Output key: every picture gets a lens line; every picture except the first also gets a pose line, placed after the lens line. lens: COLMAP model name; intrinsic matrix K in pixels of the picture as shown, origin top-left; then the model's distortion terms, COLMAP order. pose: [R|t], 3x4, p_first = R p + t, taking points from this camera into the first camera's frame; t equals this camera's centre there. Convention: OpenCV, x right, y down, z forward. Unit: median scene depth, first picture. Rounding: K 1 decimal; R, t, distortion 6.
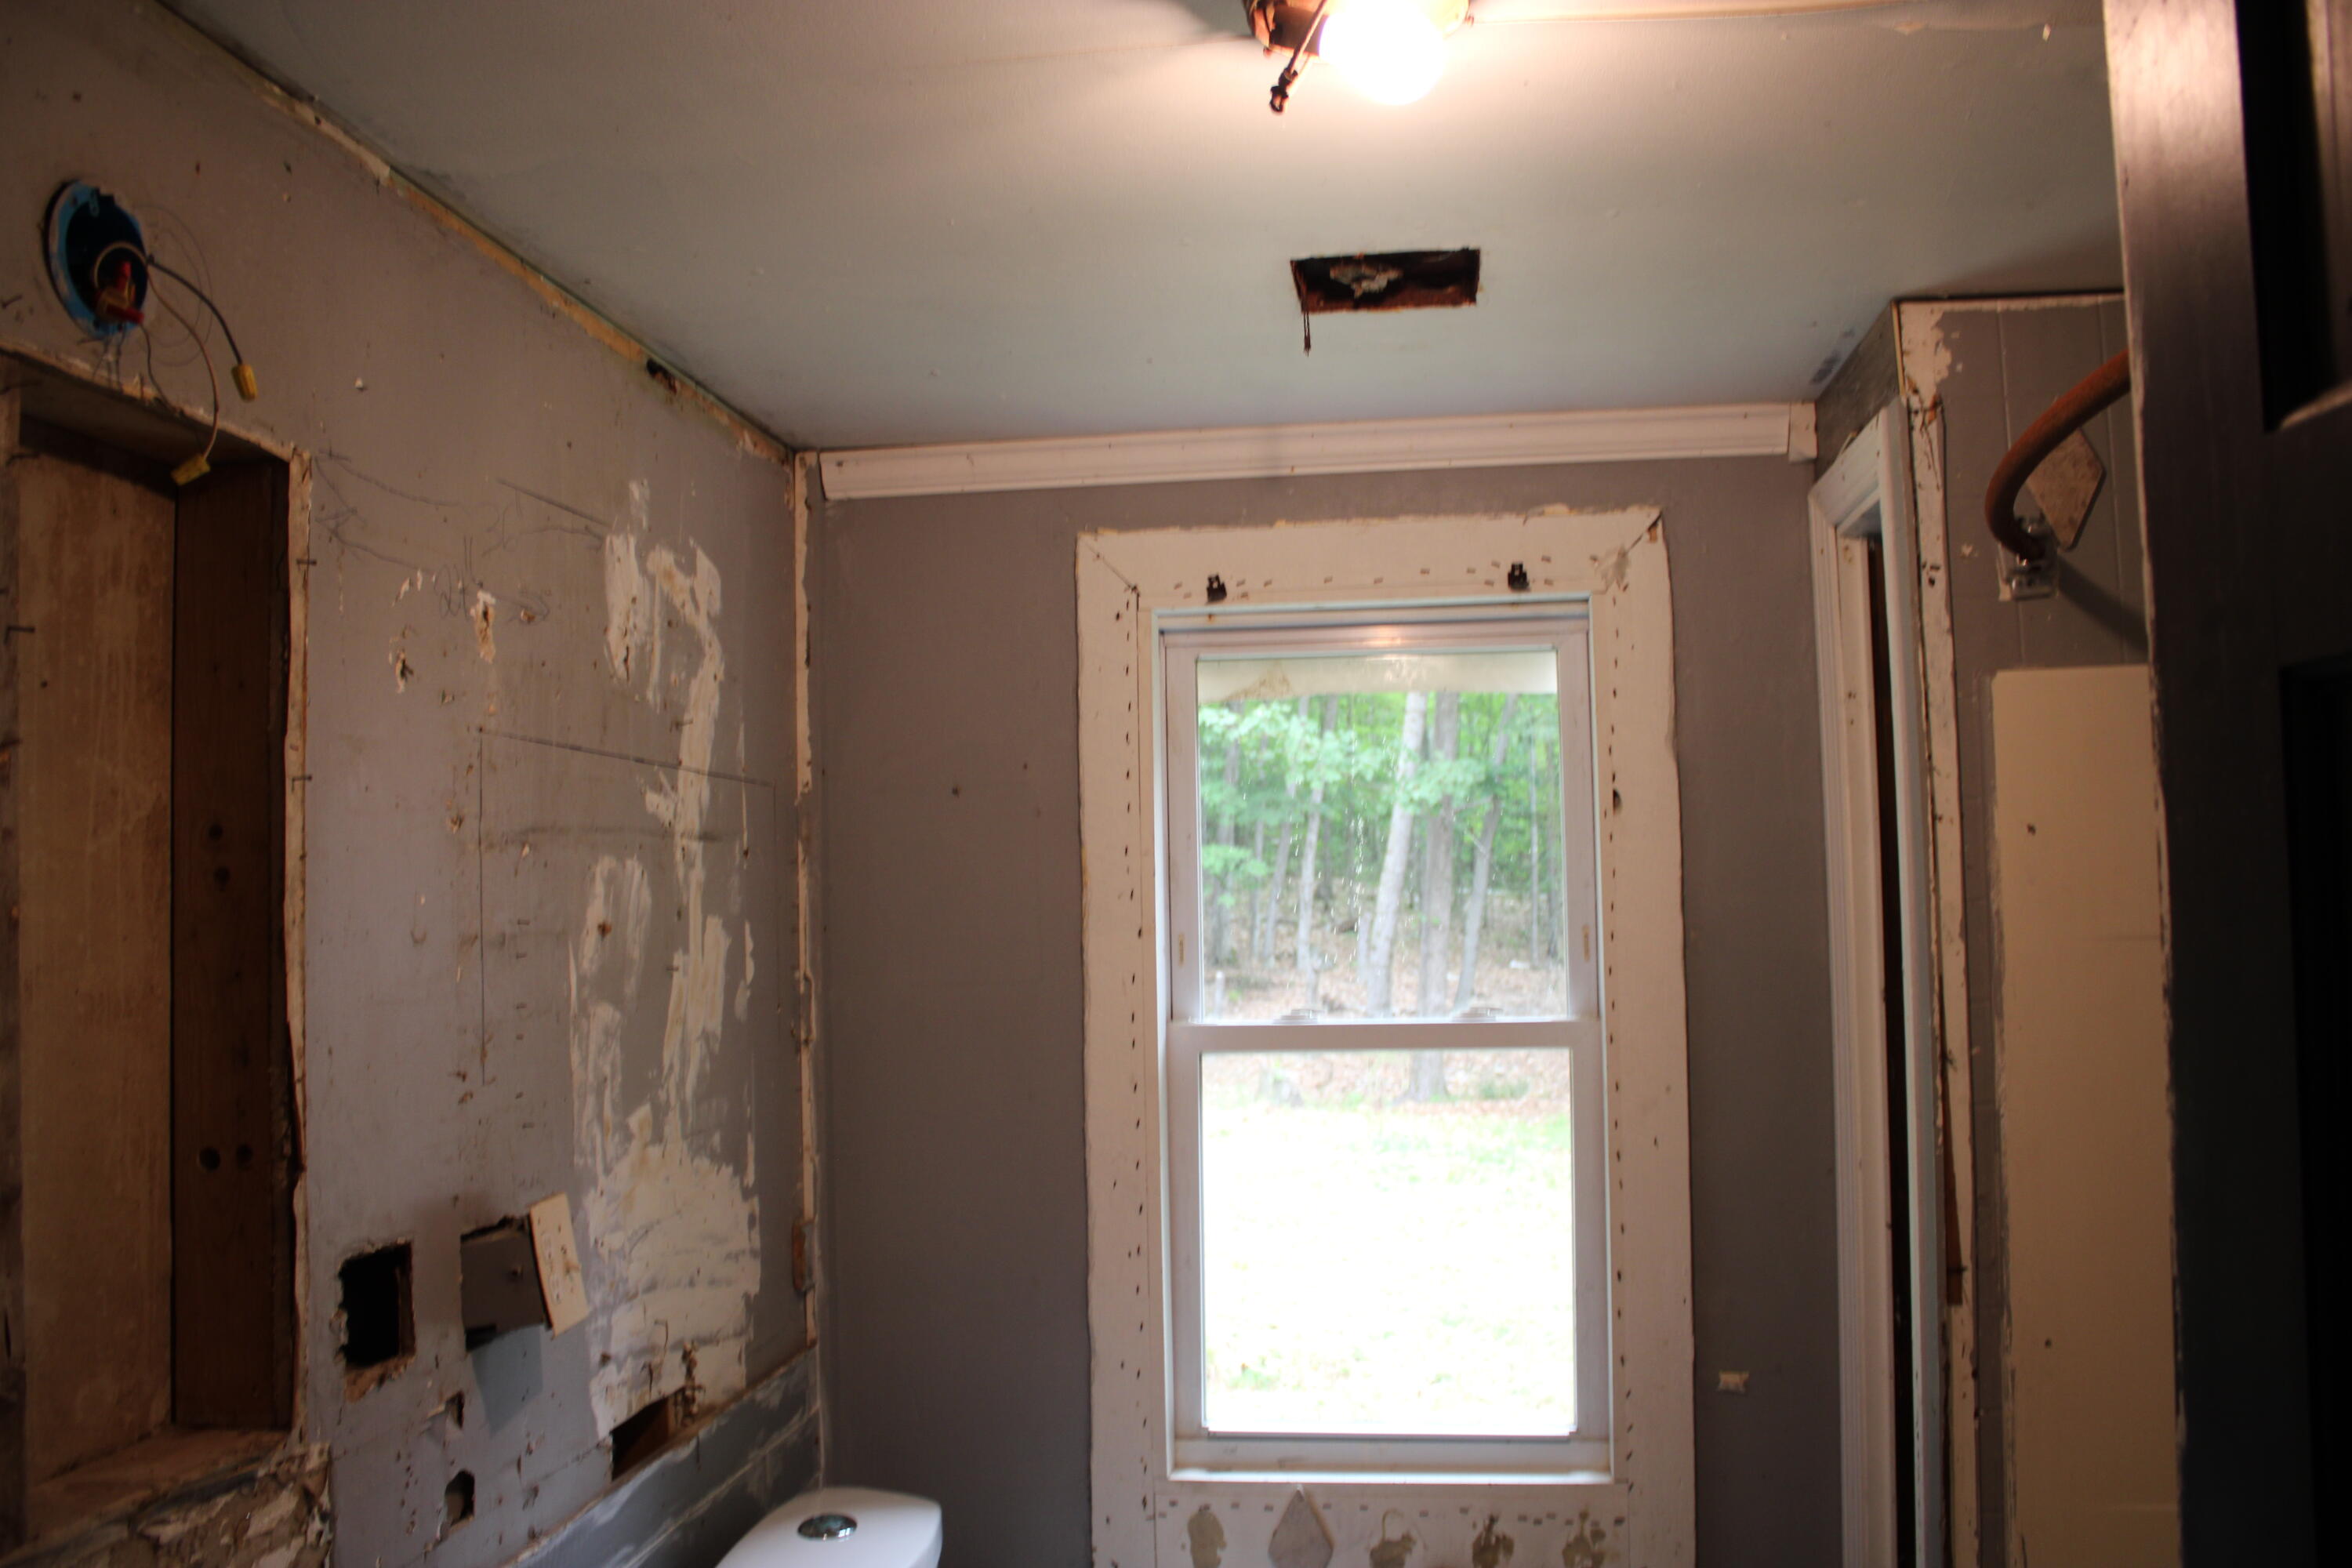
lens RADIAL K [[1966.8, 0, 1188.4], [0, 1966.8, 788.8], [0, 0, 1]] dist [-0.167149, 0.152566]
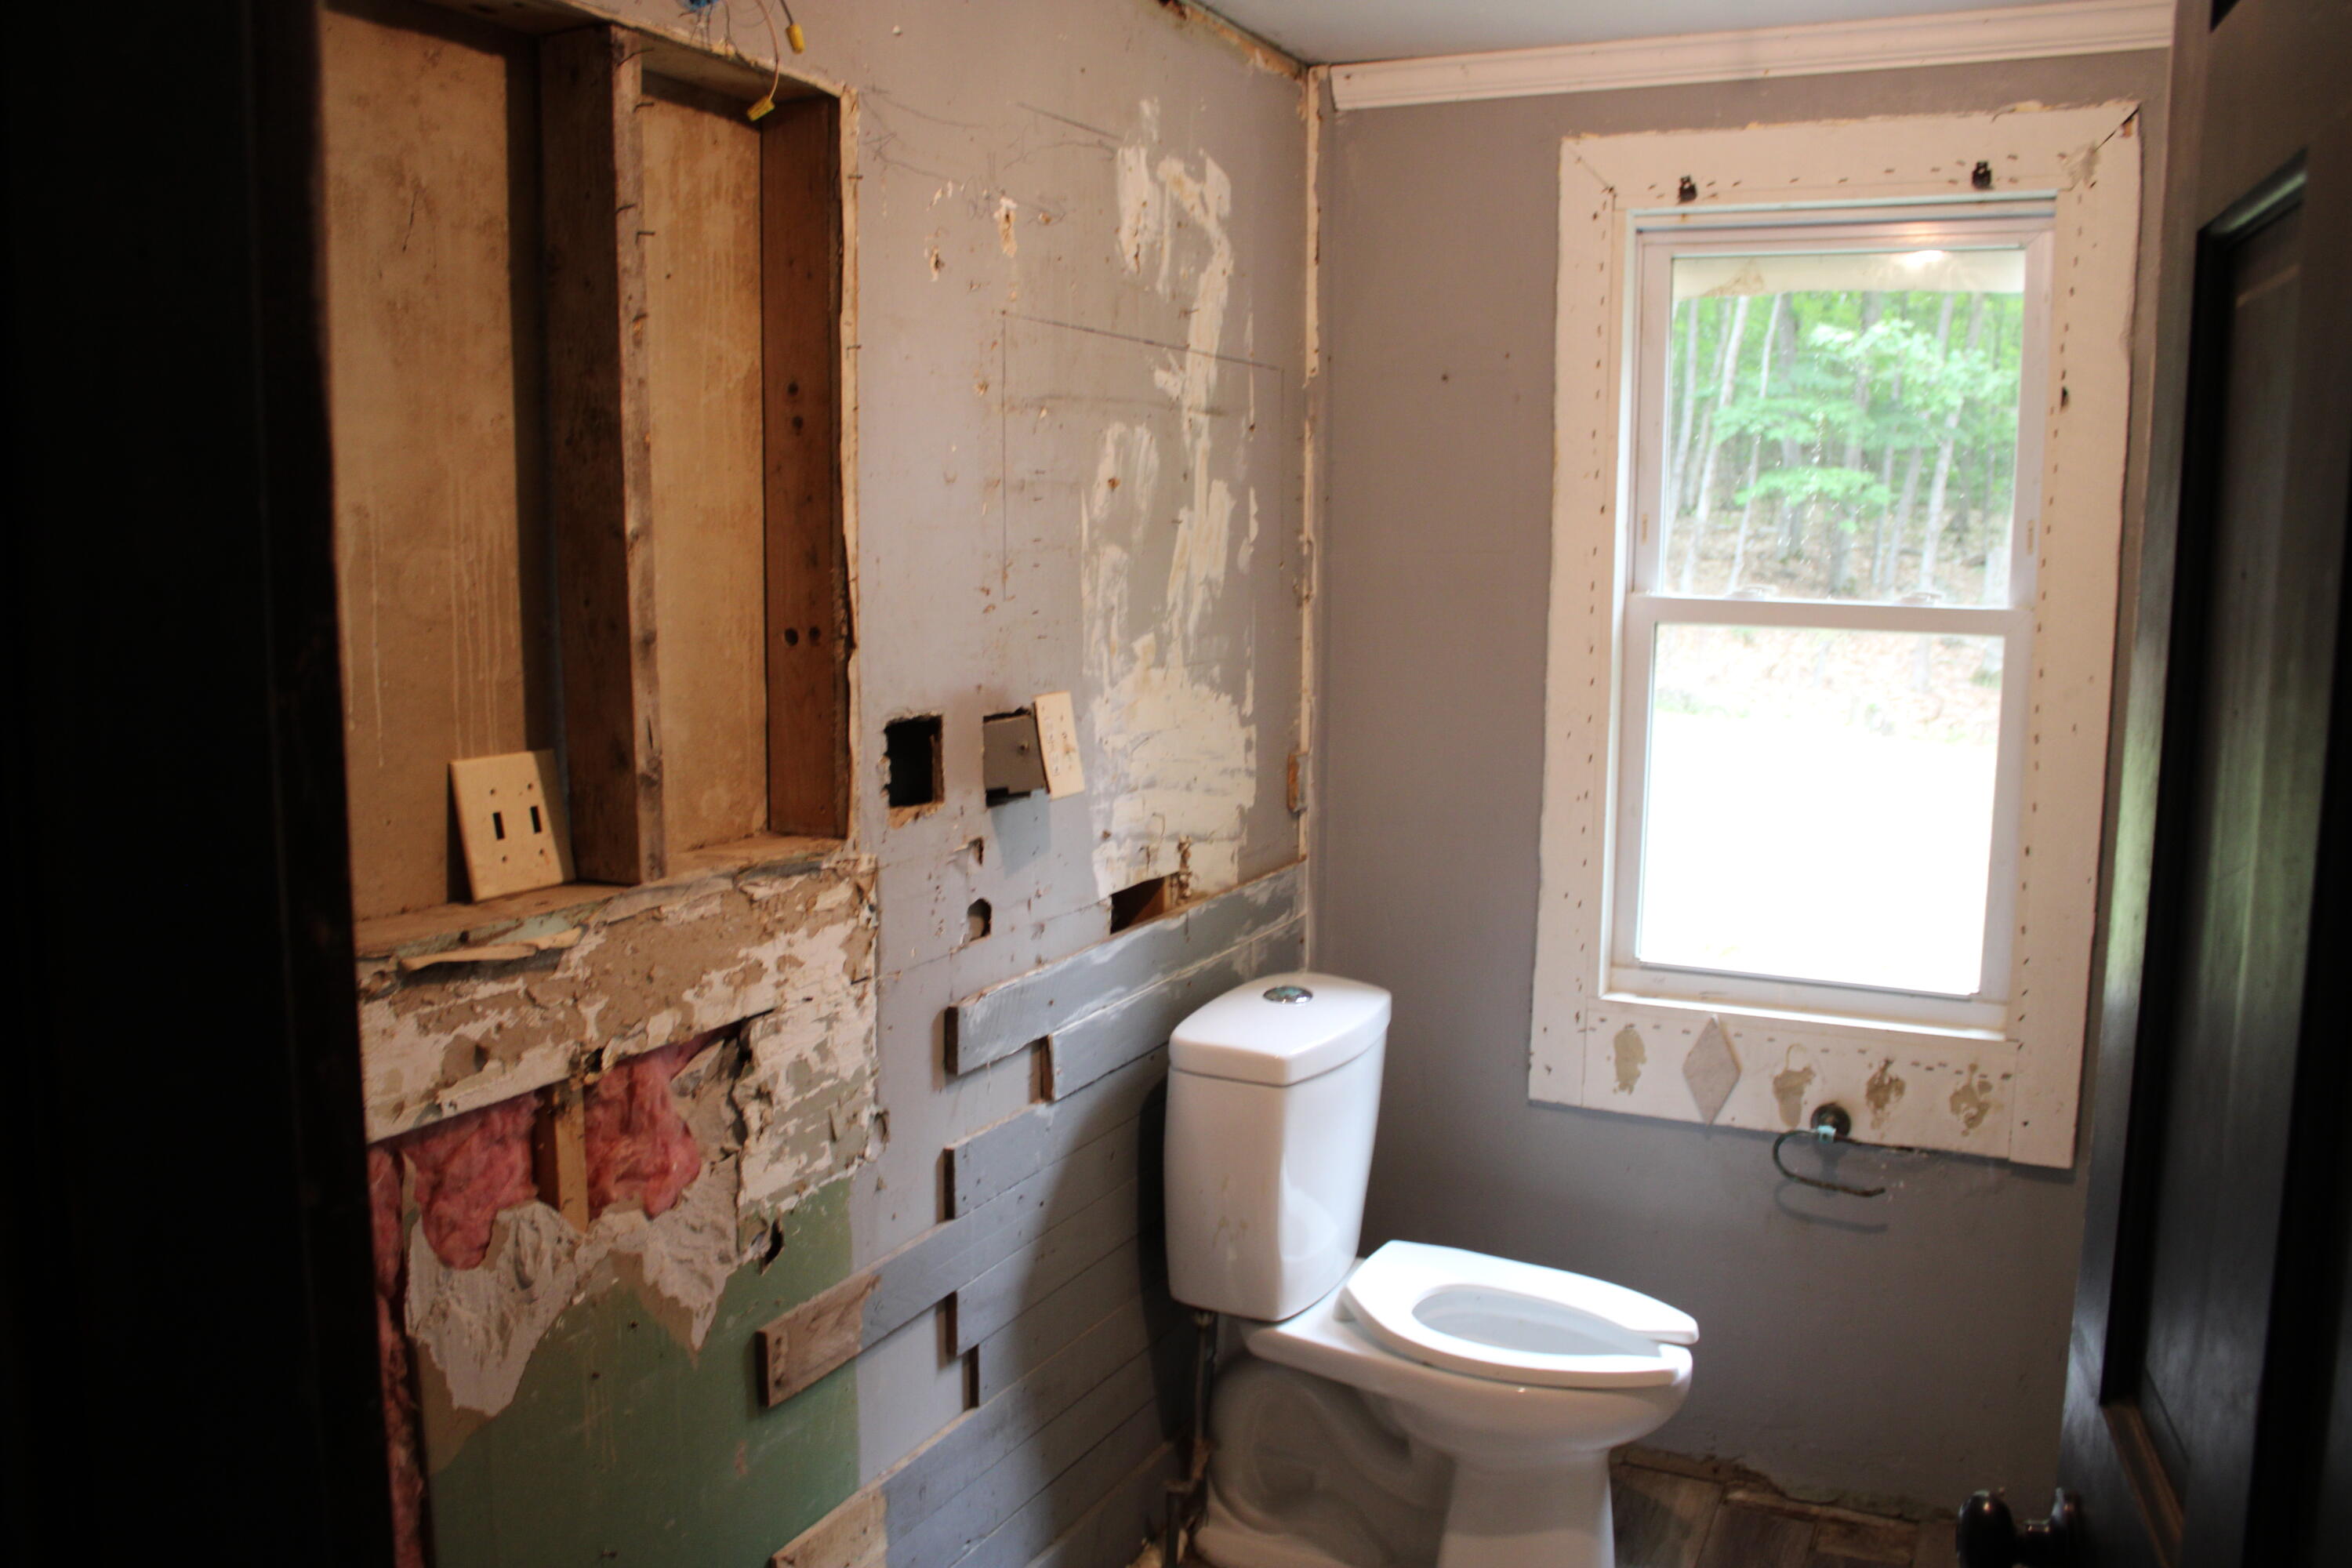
lens RADIAL K [[1966.8, 0, 1161.1], [0, 1966.8, 799.2], [0, 0, 1]] dist [-0.167149, 0.152566]
pose [[0.945738, 0.073216, -0.316574, 0.104971], [-0.008908, 0.979759, 0.199983, 0.017865], [0.324808, -0.186311, 0.927247, -0.128397]]
